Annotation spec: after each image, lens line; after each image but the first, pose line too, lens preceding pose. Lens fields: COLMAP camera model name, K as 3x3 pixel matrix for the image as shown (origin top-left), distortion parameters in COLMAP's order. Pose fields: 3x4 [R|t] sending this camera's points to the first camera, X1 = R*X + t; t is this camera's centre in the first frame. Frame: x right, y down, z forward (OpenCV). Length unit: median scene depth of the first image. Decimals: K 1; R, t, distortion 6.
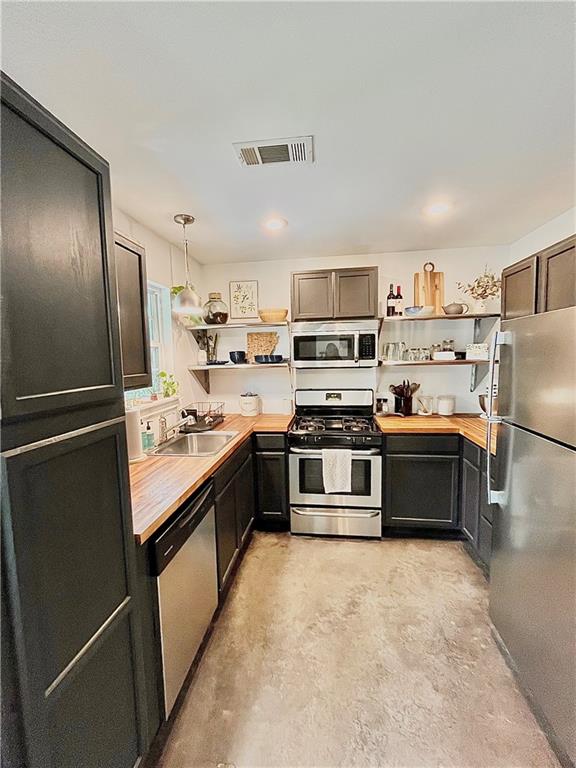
lens RADIAL K [[311.3, 0, 287.6], [0, 311.3, 383.7], [0, 0, 1]] dist [-0.003585, 0.000043]
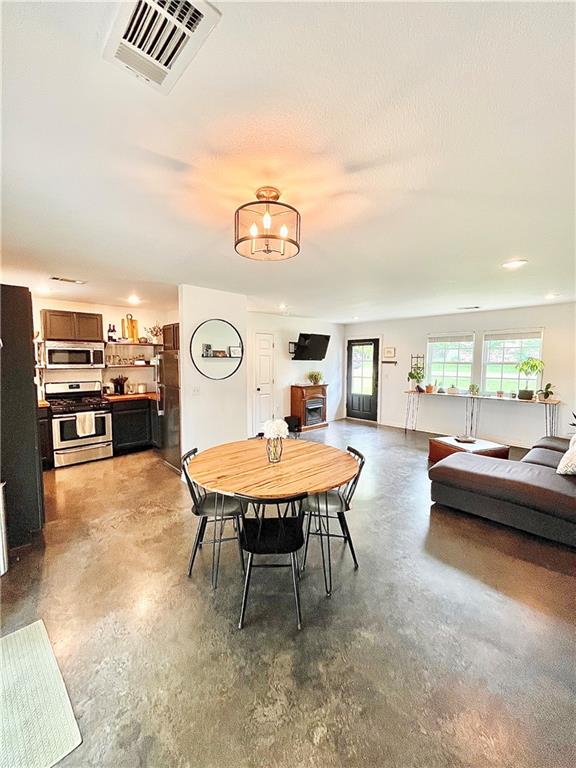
lens RADIAL K [[311.3, 0, 285.6], [0, 311.3, 384.5], [0, 0, 1]] dist [-0.003585, 0.000043]
pose [[0.620733, -0.036850, 0.783156, -0.506949], [0.054166, 0.998524, 0.004052, 0.096237], [-0.782149, 0.039905, 0.621812, -1.013297]]
